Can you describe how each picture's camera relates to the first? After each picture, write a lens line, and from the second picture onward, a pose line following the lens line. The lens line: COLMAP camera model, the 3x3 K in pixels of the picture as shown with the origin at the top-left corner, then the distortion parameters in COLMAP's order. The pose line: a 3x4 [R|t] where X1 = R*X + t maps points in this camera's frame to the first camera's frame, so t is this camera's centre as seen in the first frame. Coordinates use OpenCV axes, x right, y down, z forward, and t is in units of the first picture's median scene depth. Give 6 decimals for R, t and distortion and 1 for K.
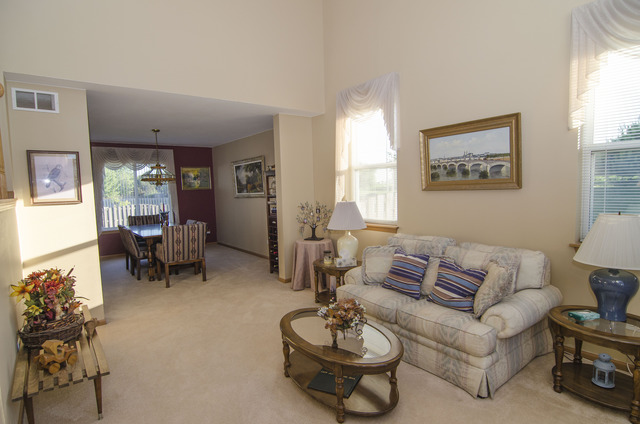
lens RADIAL K [[339.7, 0, 323.5], [0, 339.7, 211.8], [0, 0, 1]] dist [-0.005364, -0.000174]
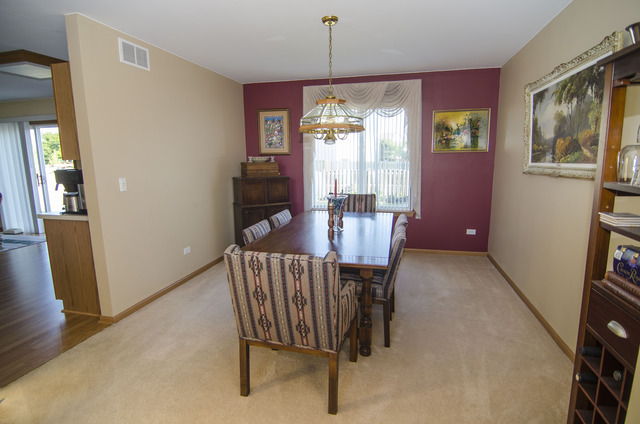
lens RADIAL K [[339.7, 0, 324.5], [0, 339.7, 215.8], [0, 0, 1]] dist [-0.005364, -0.000174]
pose [[0.615600, 0.156598, -0.772343, -0.084436], [-0.067042, 0.986911, 0.146668, -0.036493], [0.785202, -0.038509, 0.618042, 0.578286]]
